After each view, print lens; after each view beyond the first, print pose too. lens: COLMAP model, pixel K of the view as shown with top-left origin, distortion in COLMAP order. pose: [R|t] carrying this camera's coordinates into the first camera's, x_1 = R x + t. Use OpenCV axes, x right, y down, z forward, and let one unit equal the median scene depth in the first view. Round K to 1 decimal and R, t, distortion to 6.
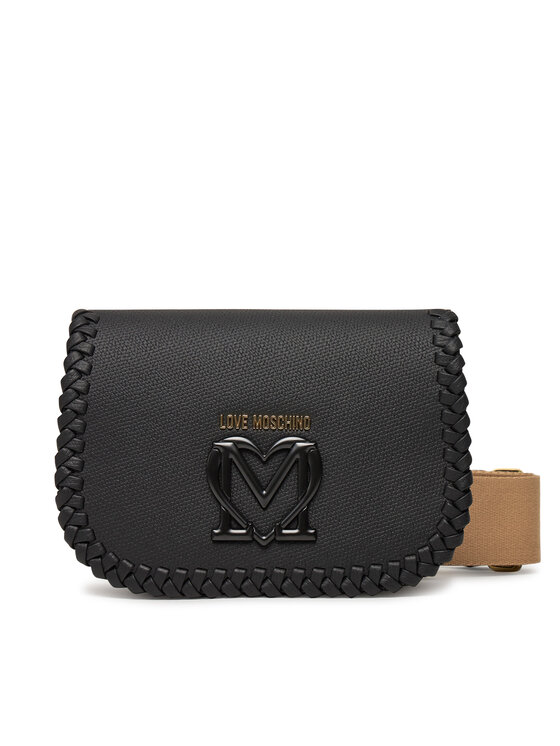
lens RADIAL K [[1428.0, 0, 280.4], [0, 1428.0, 373.5], [0, 0, 1]] dist [0.053525, 0.000000]
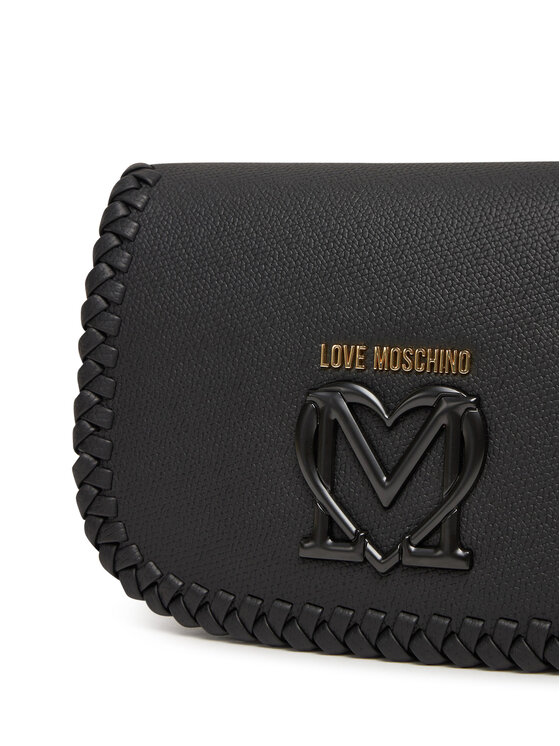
lens RADIAL K [[1428.0, 0, 279.0], [0, 1428.0, 373.2], [0, 0, 1]] dist [0.053525, 0.000000]
pose [[0.967232, 0.023533, -0.252802, 0.091935], [0.008485, 0.992143, 0.124824, -0.033619], [0.253753, -0.122879, 0.959432, 0.426334]]
